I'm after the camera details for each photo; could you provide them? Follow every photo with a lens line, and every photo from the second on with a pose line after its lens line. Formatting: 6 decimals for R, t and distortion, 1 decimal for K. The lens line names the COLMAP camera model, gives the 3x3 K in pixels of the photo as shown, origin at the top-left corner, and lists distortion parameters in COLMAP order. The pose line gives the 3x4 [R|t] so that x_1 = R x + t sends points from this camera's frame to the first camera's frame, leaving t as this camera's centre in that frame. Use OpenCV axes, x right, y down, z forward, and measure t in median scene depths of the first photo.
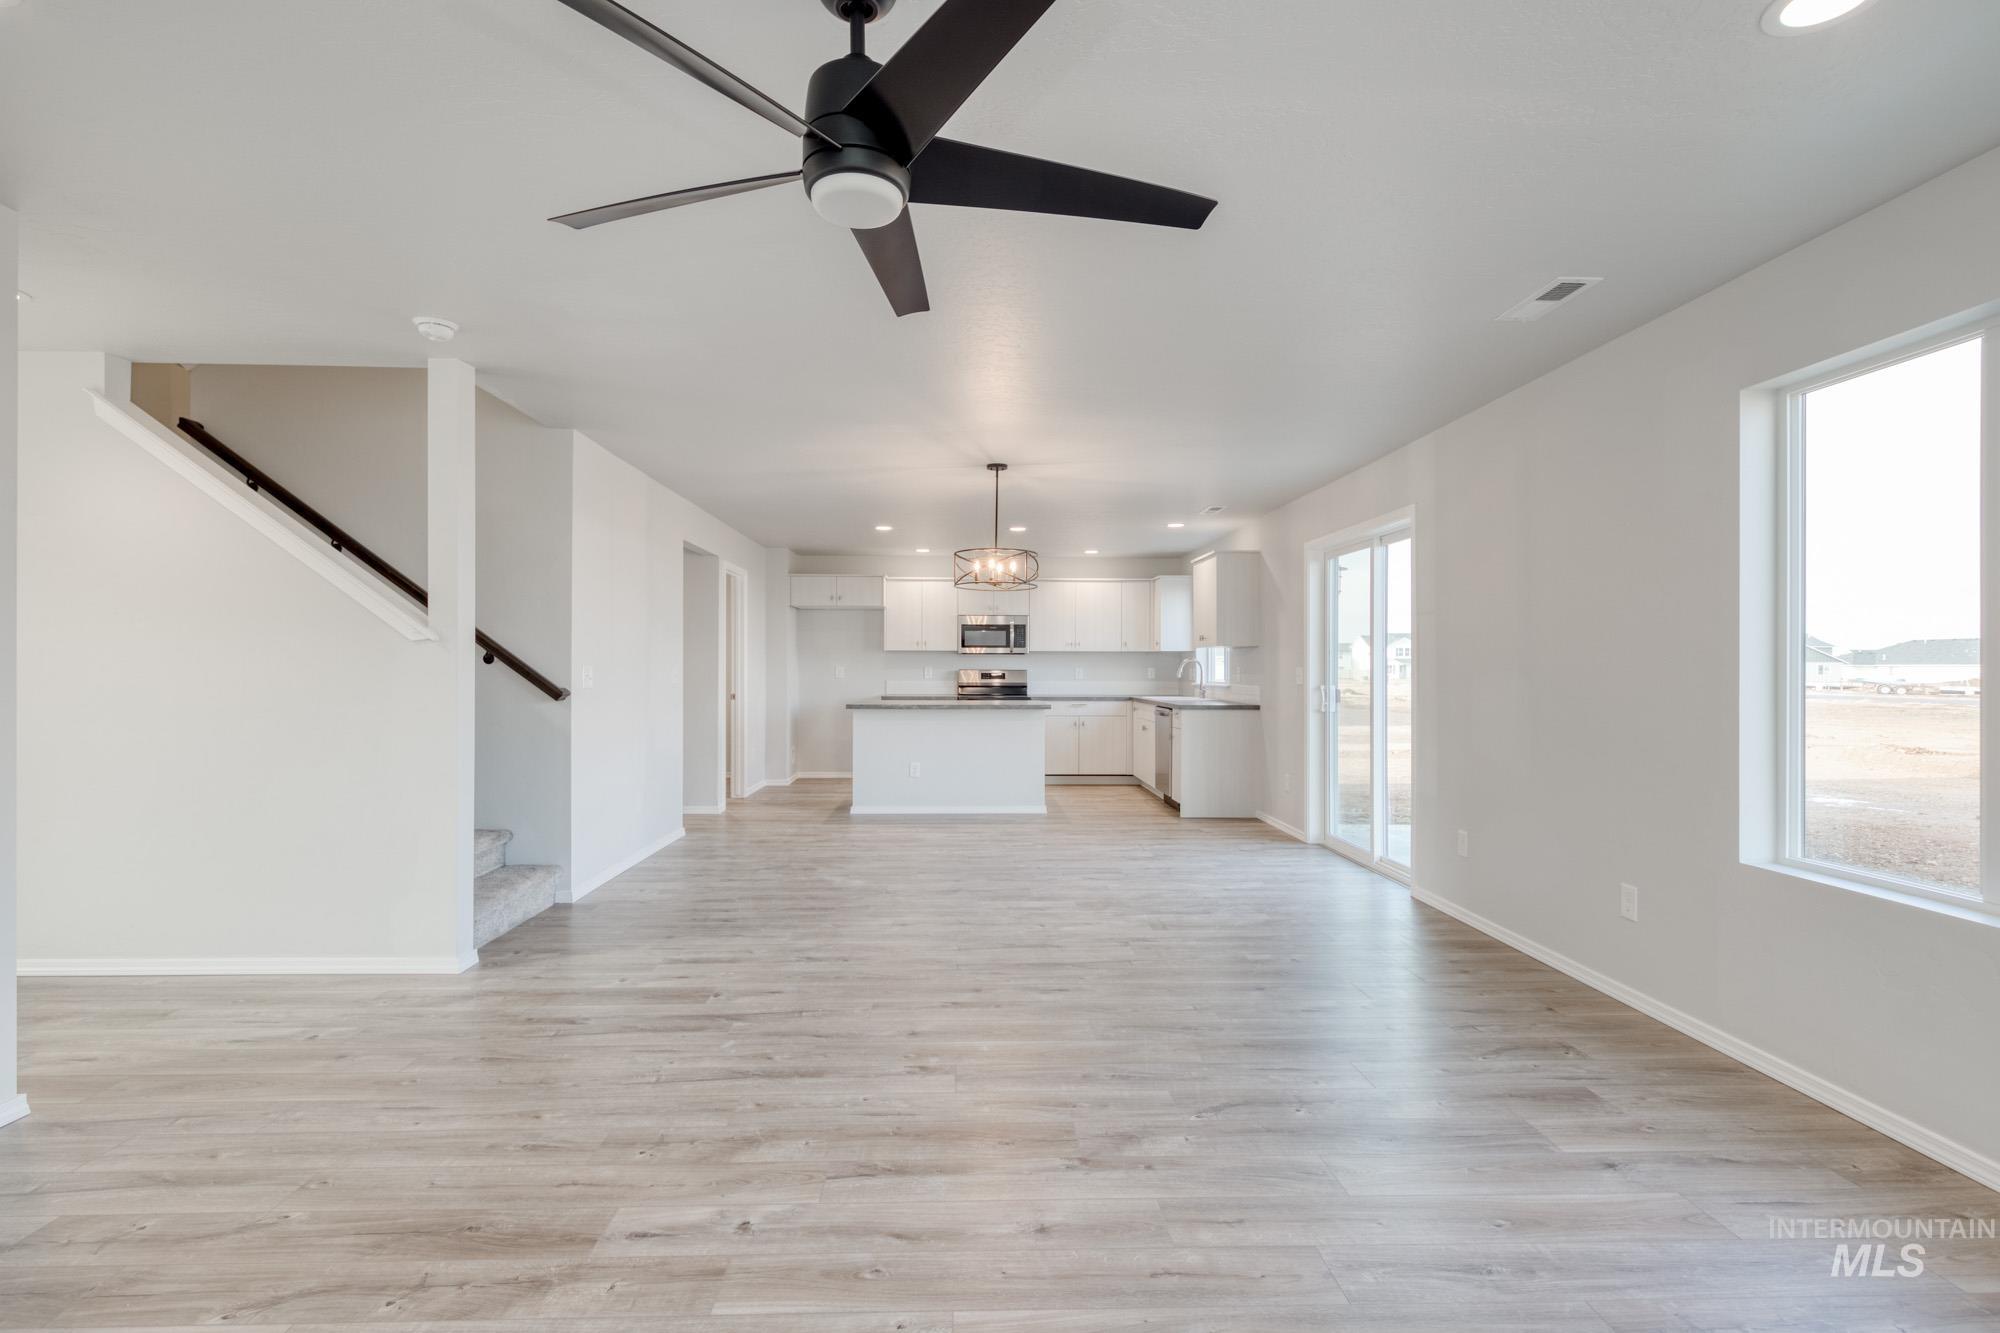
lens RADIAL K [[957.7, 0, 961.4], [0, 957.7, 664.5], [0, 0, 1]] dist [0.015949, -0.008094]
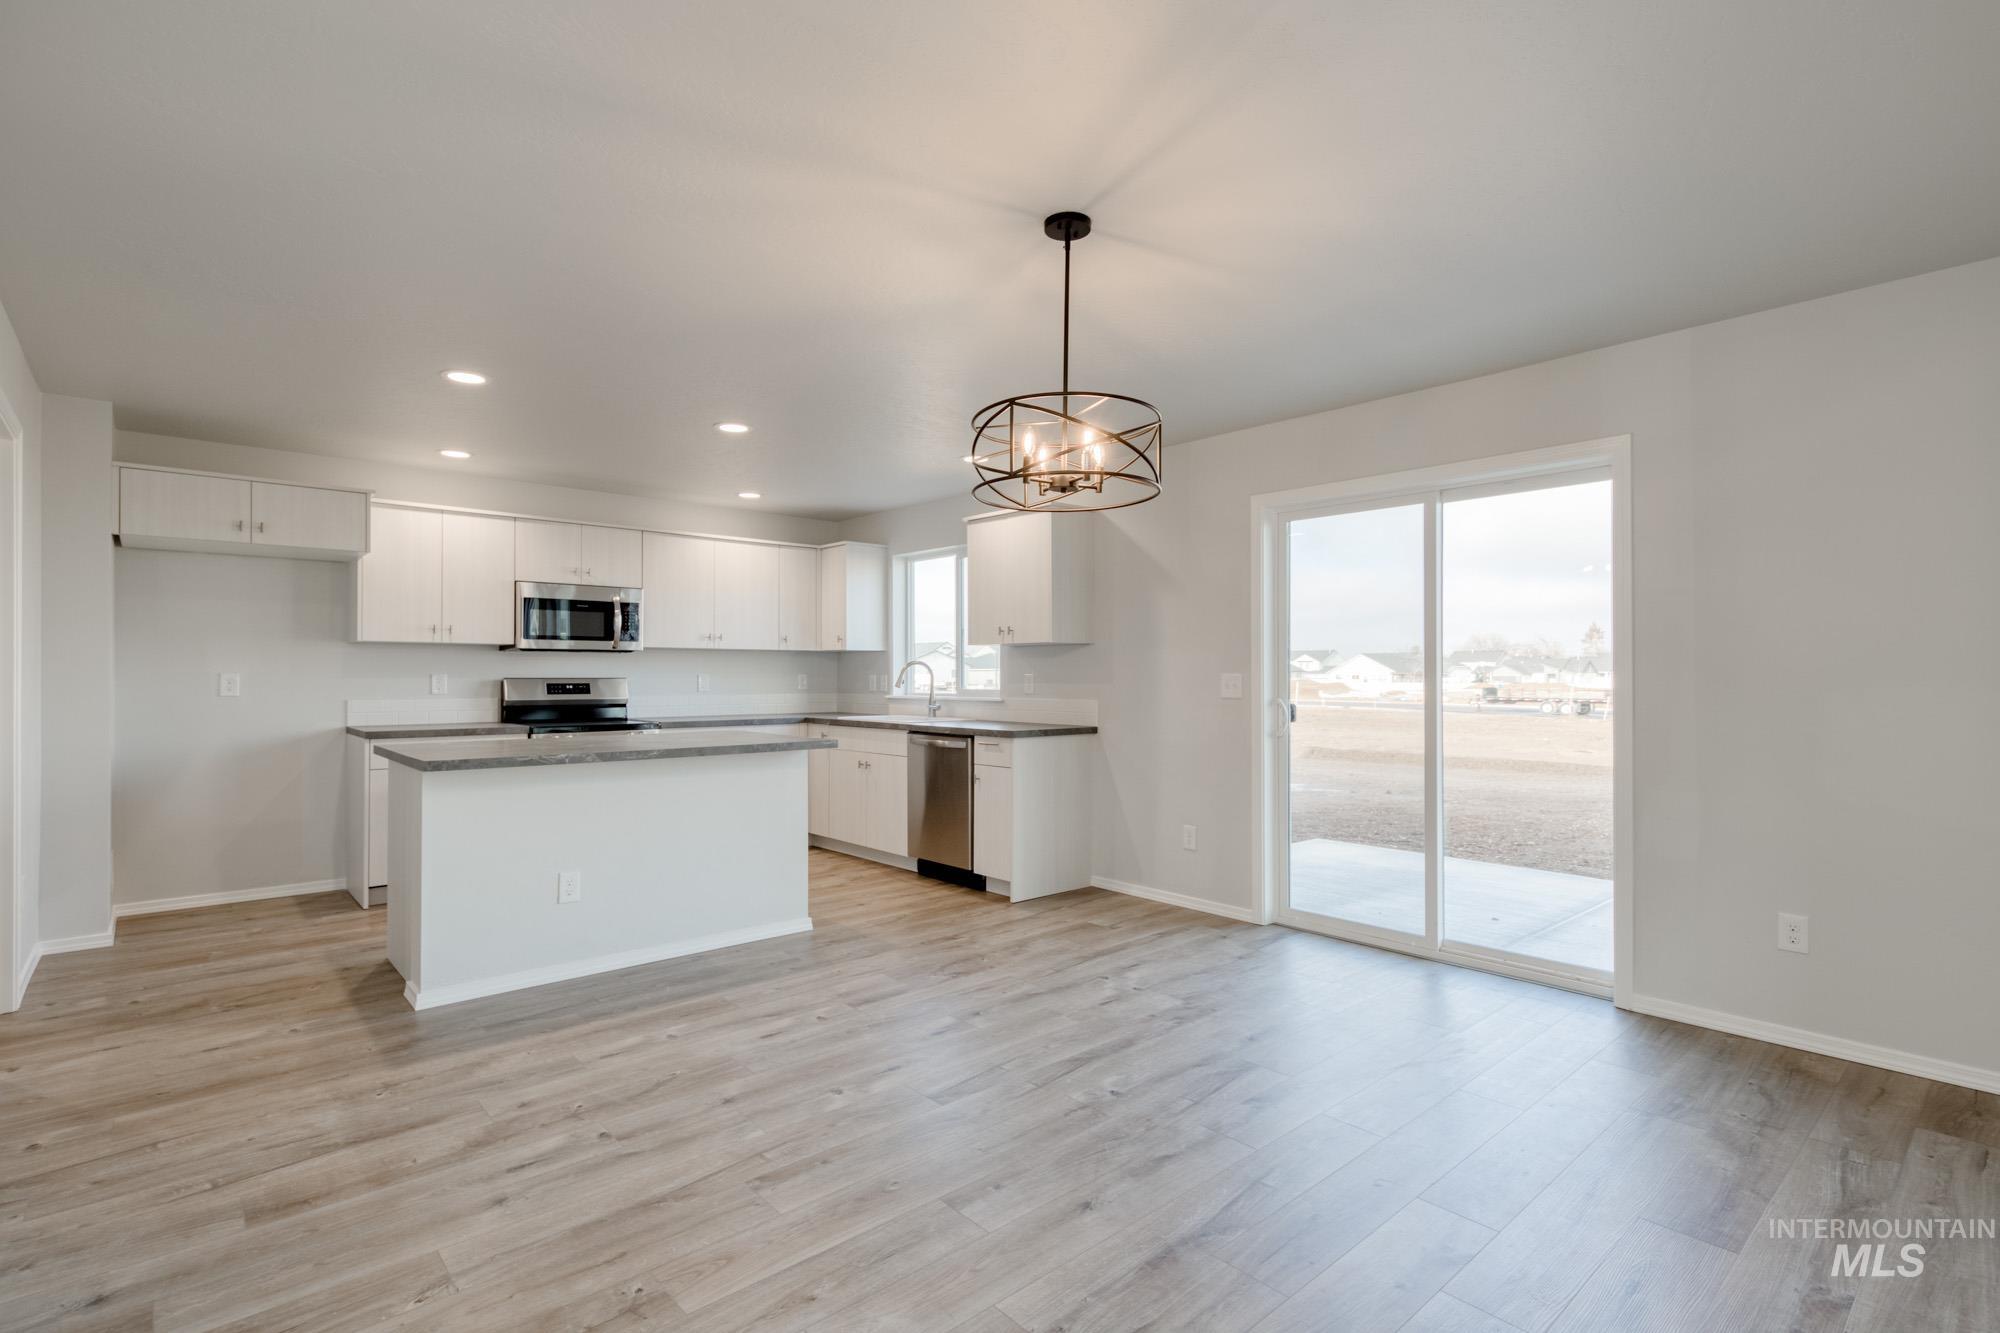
lens RADIAL K [[957.7, 0, 1011.1], [0, 957.7, 674.4], [0, 0, 1]] dist [0.015949, -0.008094]
pose [[0.763106, -0.001355, 0.646272, -0.406104], [-0.000955, 0.999994, 0.003224, 0.002951], [-0.646273, -0.003077, 0.763100, 1.094912]]
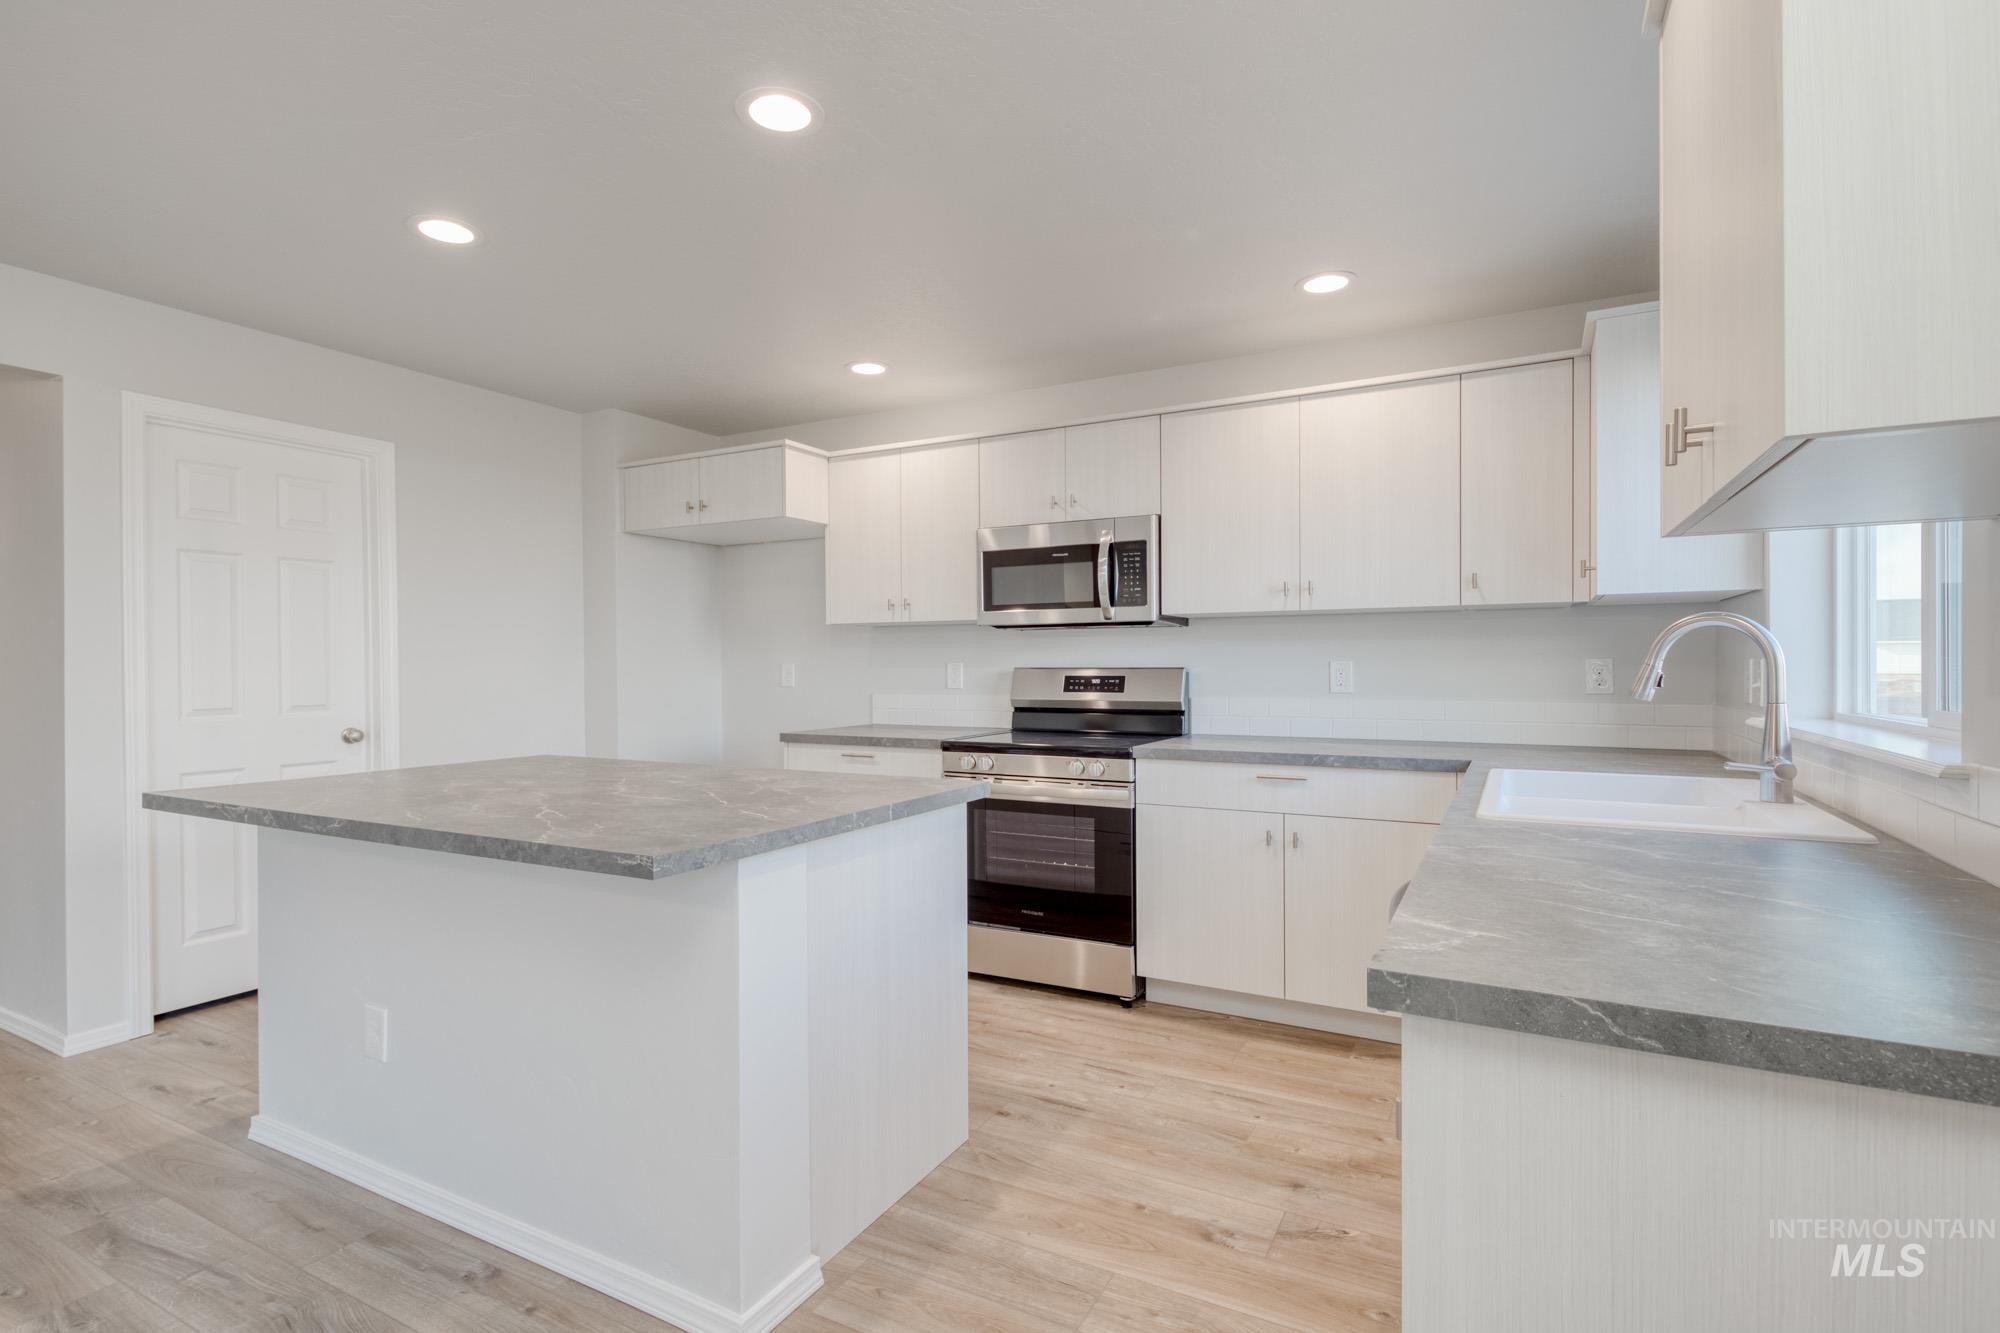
lens RADIAL K [[957.7, 0, 971.6], [0, 957.7, 661.1], [0, 0, 1]] dist [0.015949, -0.008094]
pose [[0.861437, -0.008741, -0.507790, 0.552846], [0.009611, 0.999953, -0.000909, 0.007682], [0.507774, -0.004098, 0.861481, 1.891283]]
